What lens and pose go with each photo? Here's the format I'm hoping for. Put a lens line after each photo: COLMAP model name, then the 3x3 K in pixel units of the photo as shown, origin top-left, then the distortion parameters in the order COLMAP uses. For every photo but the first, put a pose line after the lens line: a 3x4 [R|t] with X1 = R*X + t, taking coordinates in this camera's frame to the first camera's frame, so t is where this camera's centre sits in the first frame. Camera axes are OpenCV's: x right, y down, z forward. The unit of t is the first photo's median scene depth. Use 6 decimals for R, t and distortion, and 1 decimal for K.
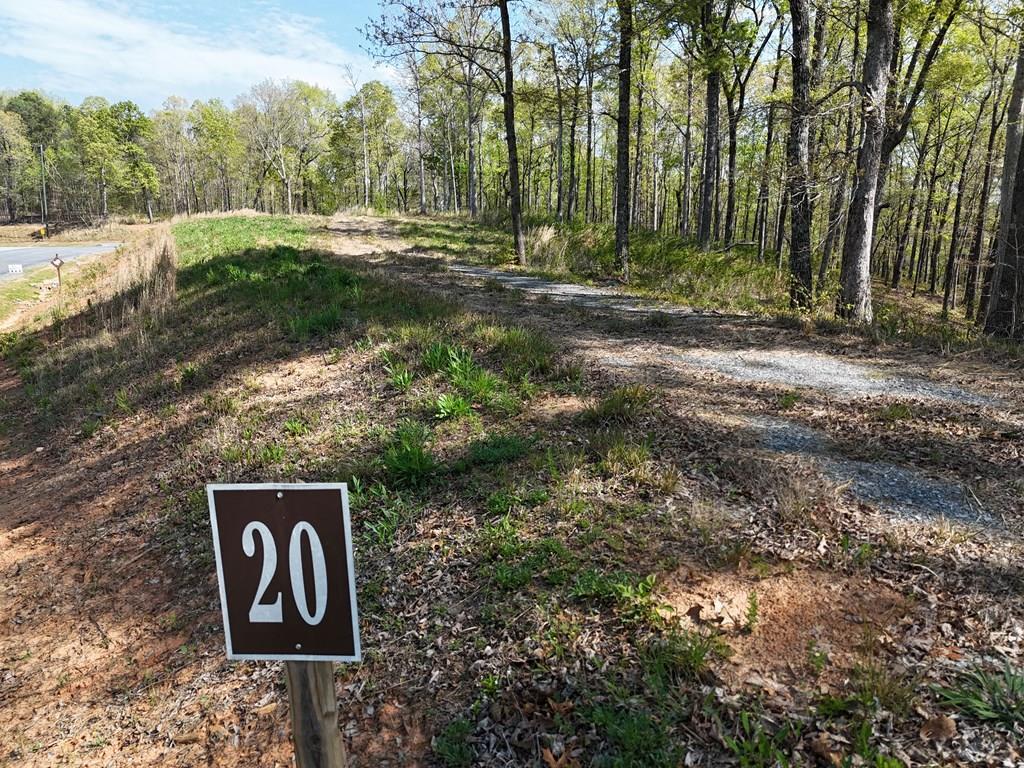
lens RADIAL K [[749.2, 0, 514.2], [0, 749.2, 386.8], [0, 0, 1]] dist [0.057358, -0.050726]
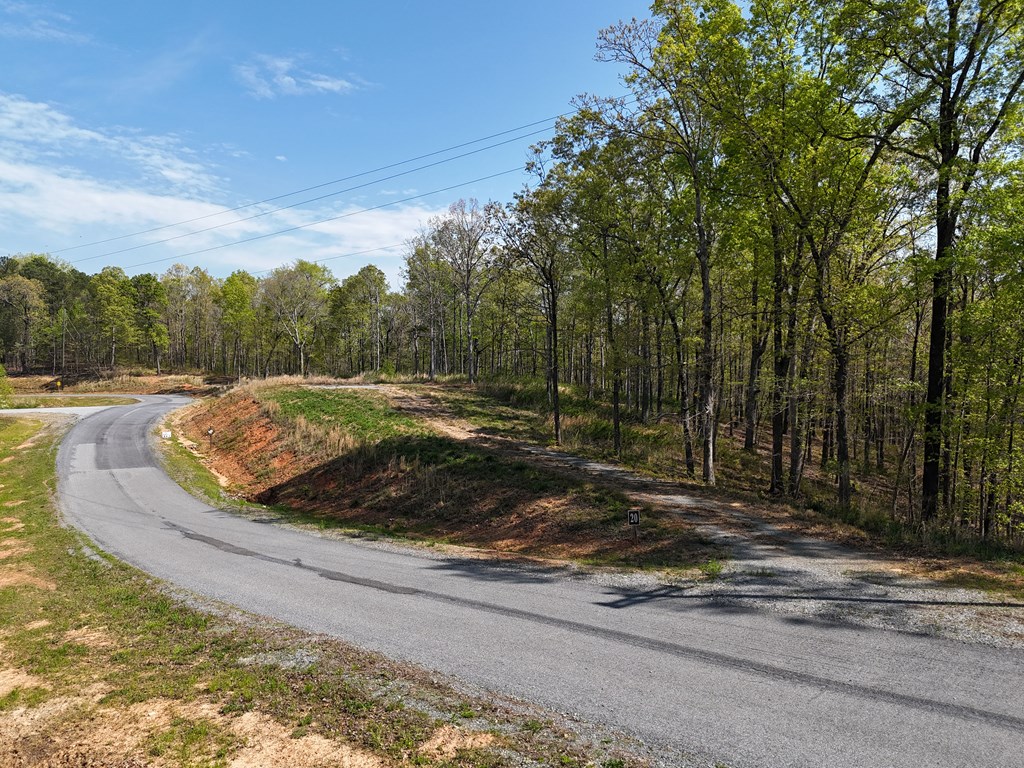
lens RADIAL K [[749.2, 0, 508.3], [0, 749.2, 383.7], [0, 0, 1]] dist [0.057358, -0.050726]
pose [[0.997175, -0.001623, 0.075099, -0.042533], [0.014813, 0.984384, -0.175413, 0.002855], [-0.073641, 0.176030, 0.981626, -0.146714]]
